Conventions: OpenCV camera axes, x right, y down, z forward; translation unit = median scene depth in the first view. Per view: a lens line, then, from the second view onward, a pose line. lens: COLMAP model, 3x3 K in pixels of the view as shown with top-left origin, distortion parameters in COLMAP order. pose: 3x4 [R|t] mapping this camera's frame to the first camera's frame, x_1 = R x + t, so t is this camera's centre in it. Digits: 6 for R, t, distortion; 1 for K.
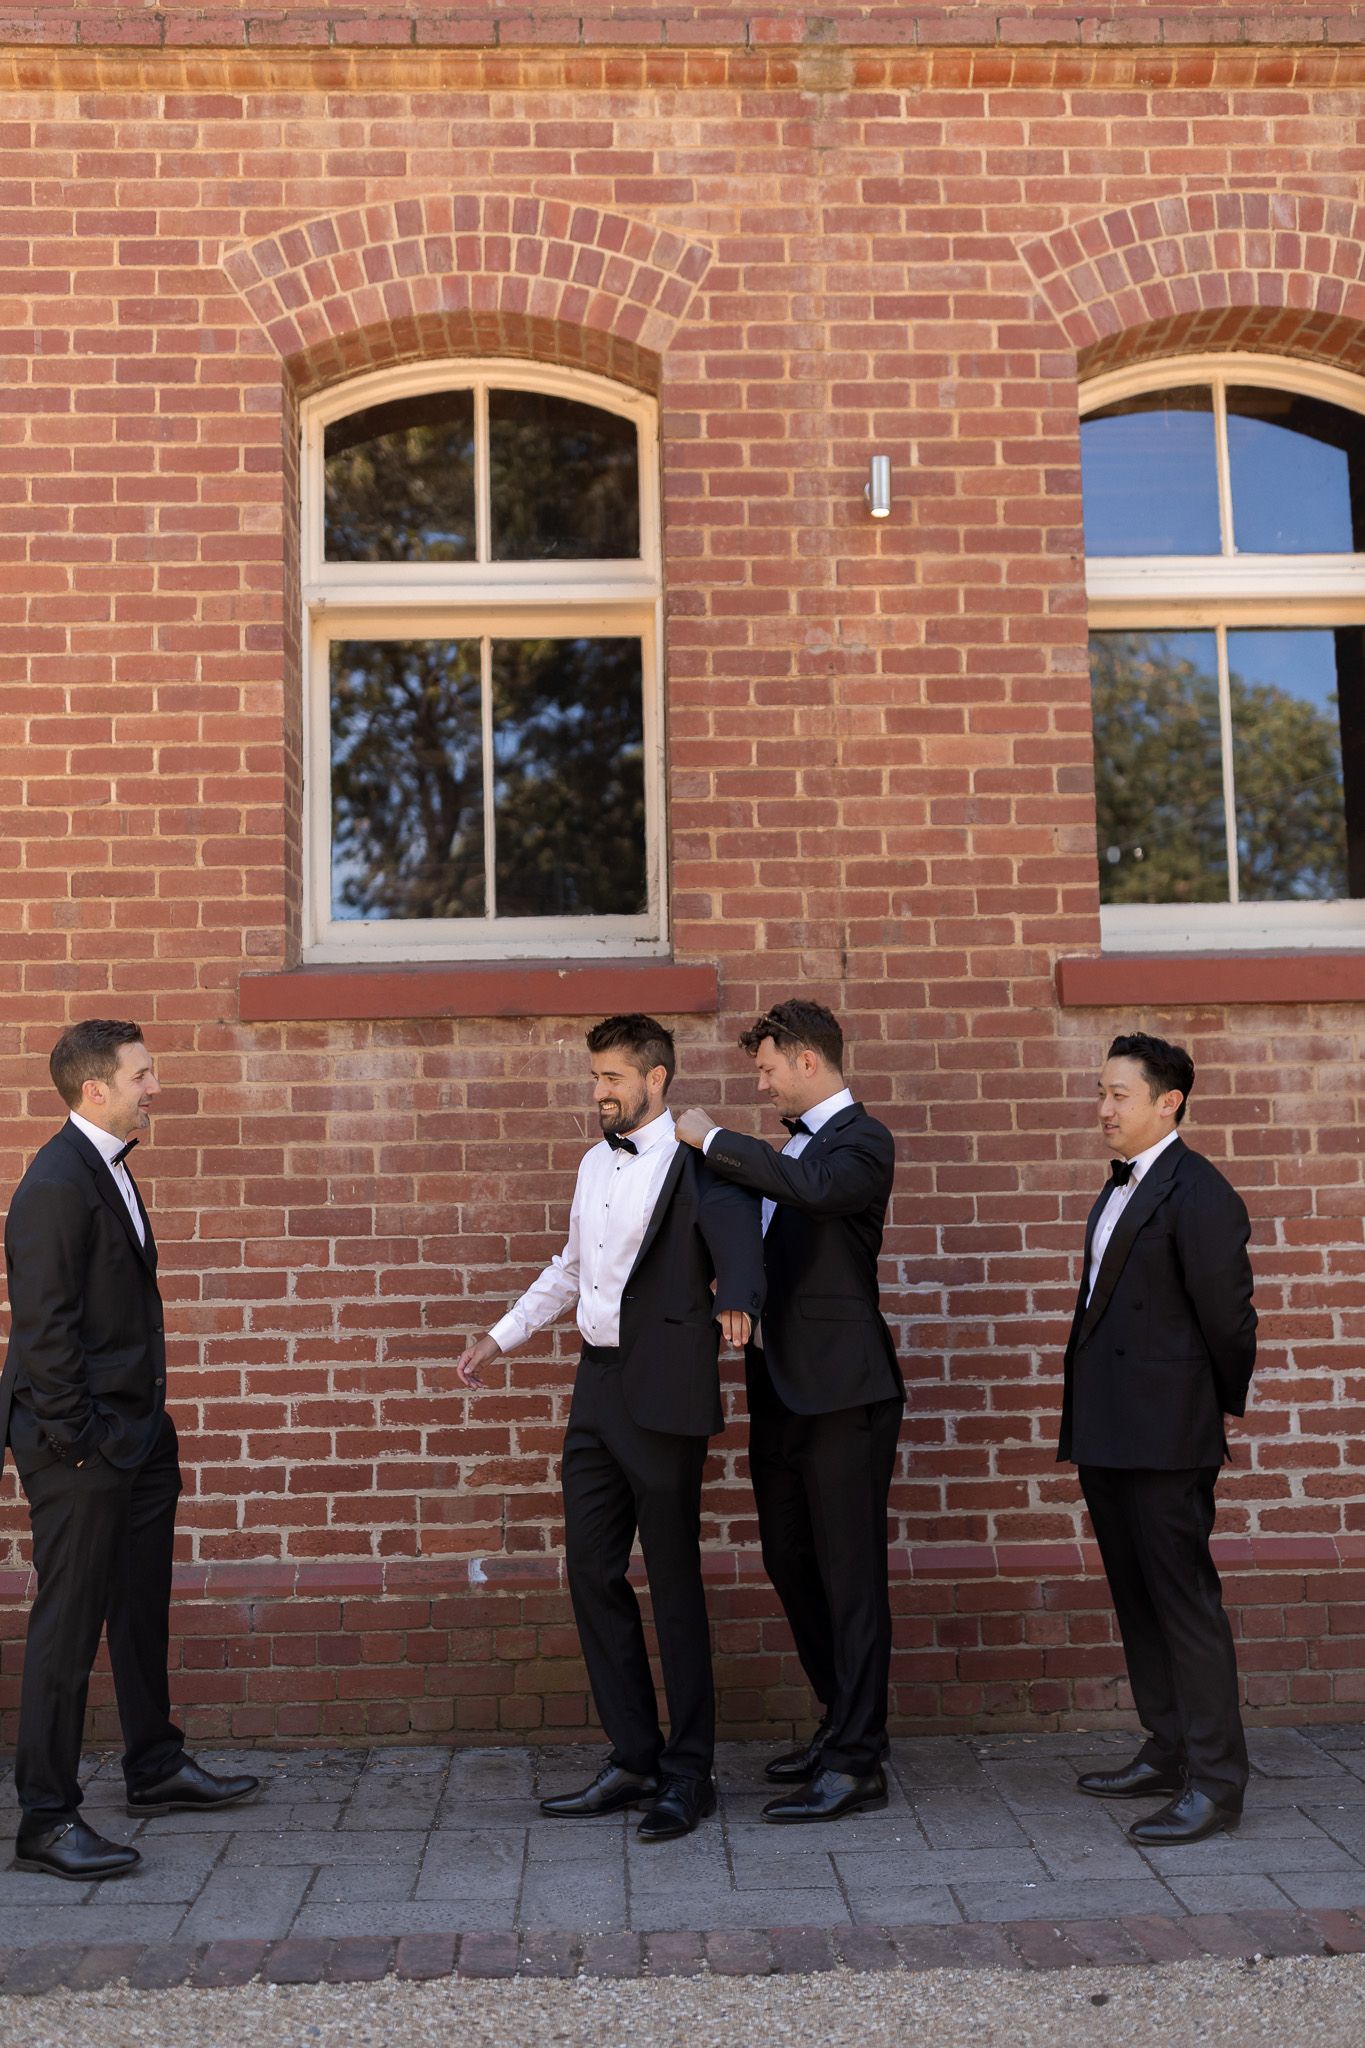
lens RADIAL K [[1828.1, 0, 677.2], [0, 1828.1, 1076.6], [0, 0, 1]] dist [0.000244, -0.000744]
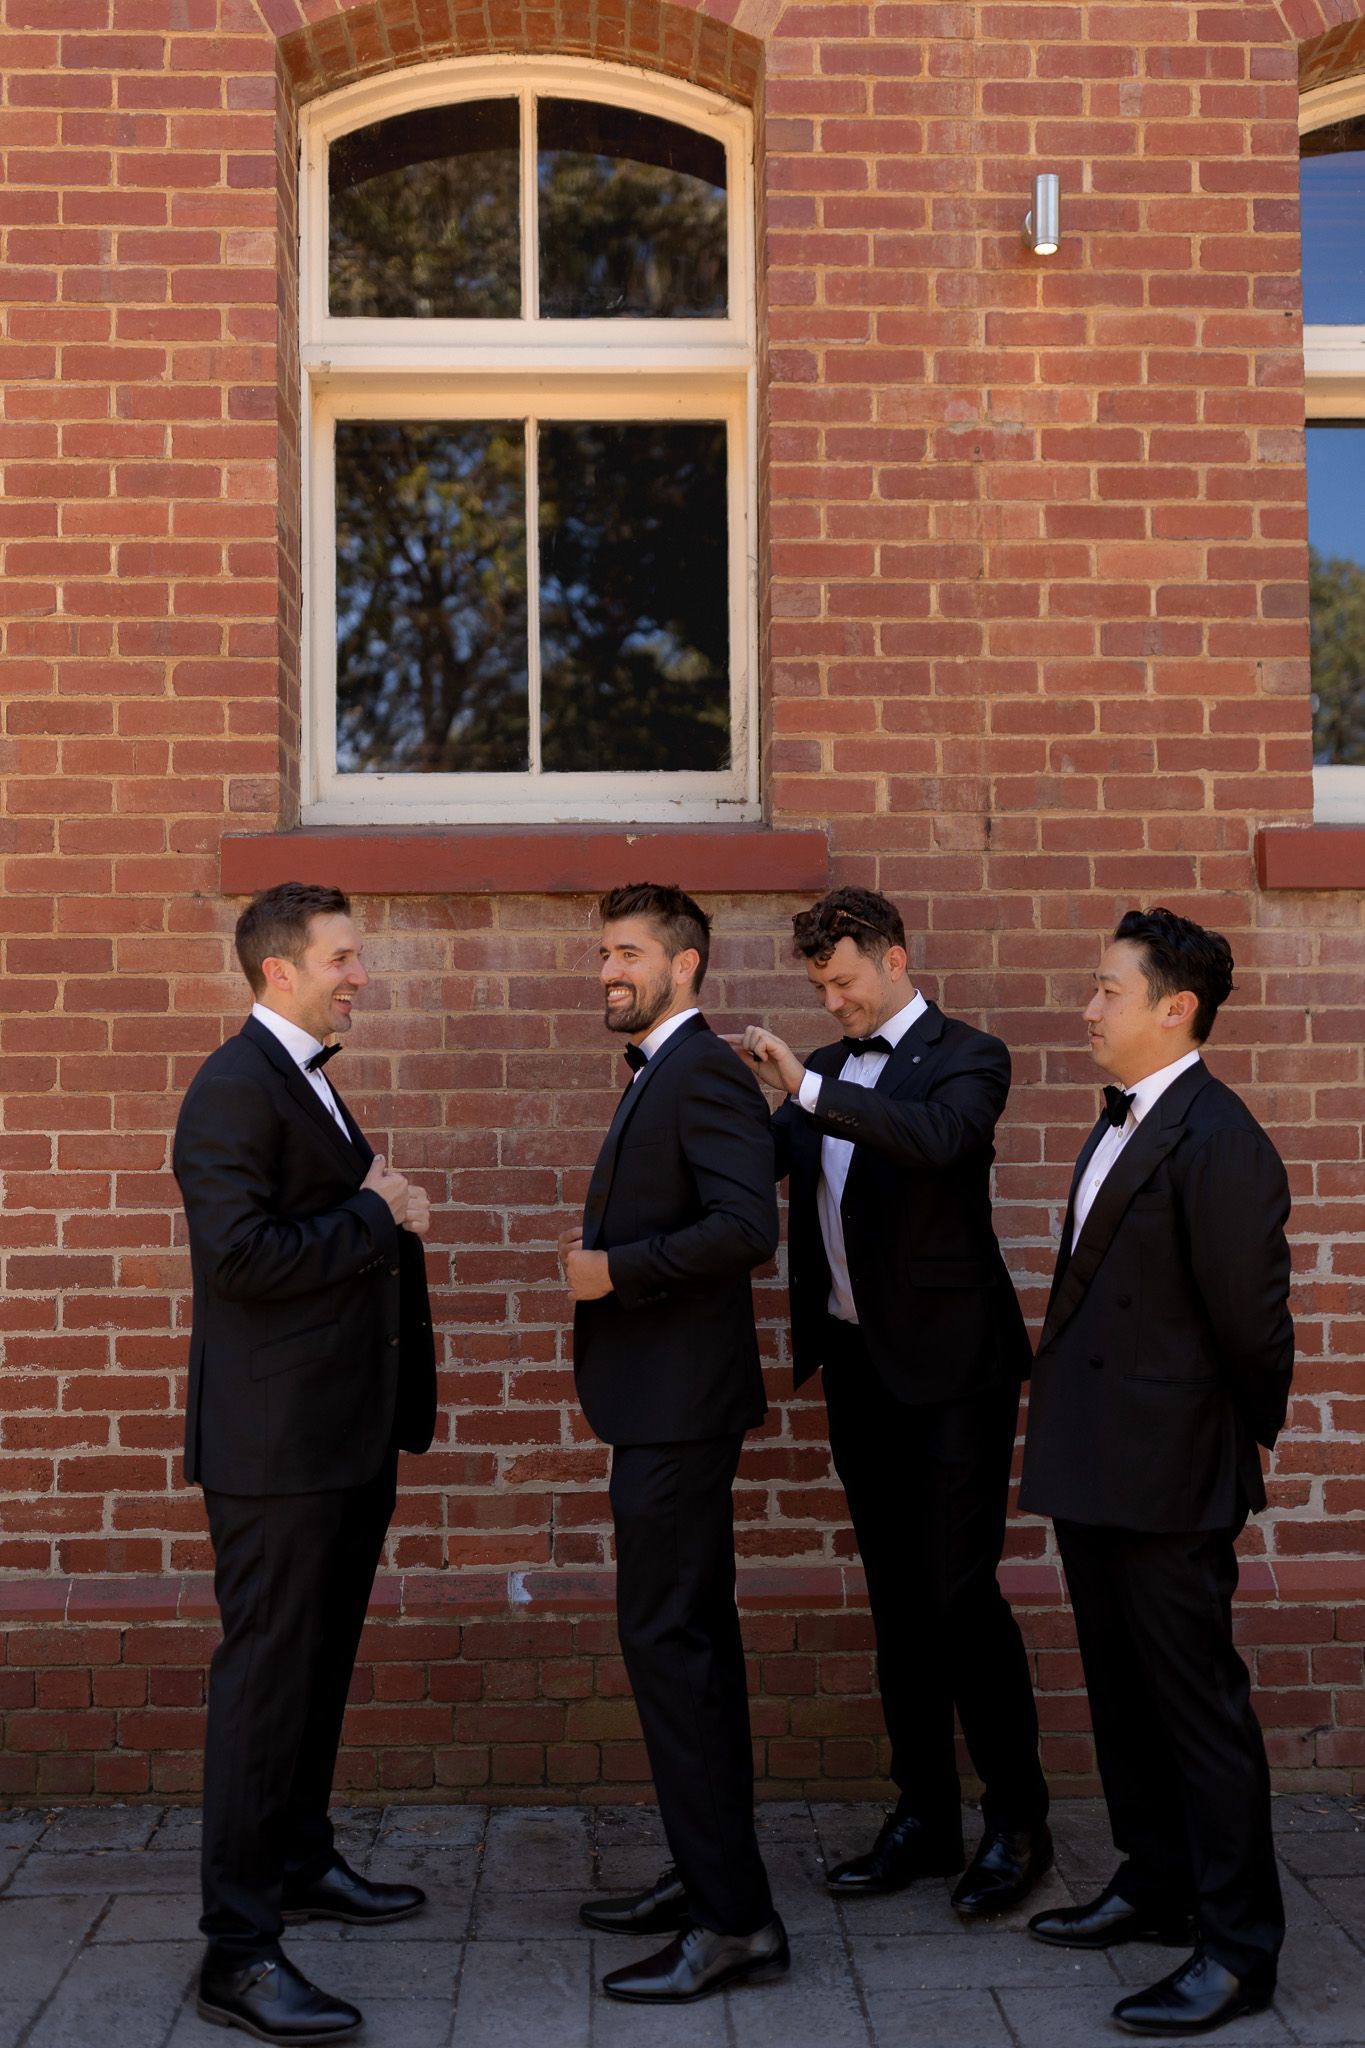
lens RADIAL K [[1828.1, 0, 677.2], [0, 1828.1, 1076.6], [0, 0, 1]] dist [0.000244, -0.000744]
pose [[0.999918, 0.011997, 0.004495, -0.044695], [-0.012213, 0.998596, 0.051549, 0.004822], [-0.003870, -0.051599, 0.998660, 0.205058]]
